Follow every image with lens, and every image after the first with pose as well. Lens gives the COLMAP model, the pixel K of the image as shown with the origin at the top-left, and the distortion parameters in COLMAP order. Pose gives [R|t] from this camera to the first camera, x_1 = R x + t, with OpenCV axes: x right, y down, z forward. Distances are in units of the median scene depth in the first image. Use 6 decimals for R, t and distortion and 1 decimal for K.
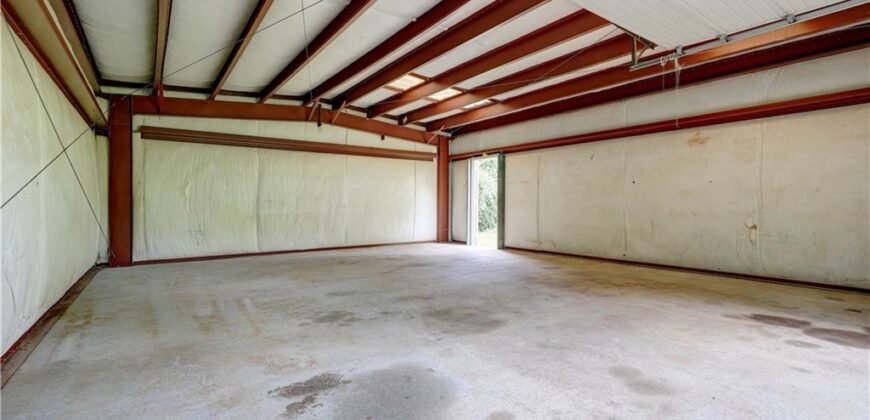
lens RADIAL K [[391.1, 0, 437.4], [0, 391.1, 210.3], [0, 0, 1]] dist [-0.000793, 0.000103]
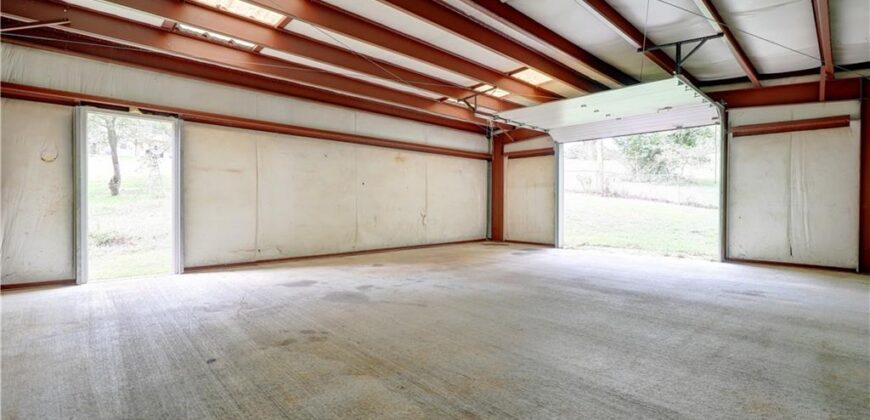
lens RADIAL K [[391.1, 0, 437.4], [0, 391.1, 210.3], [0, 0, 1]] dist [-0.000793, 0.000103]
pose [[-0.135795, -0.017896, 0.990575, -0.616465], [0.008504, 0.999779, 0.019228, -0.010951], [-0.990700, 0.011035, -0.135613, 0.831289]]
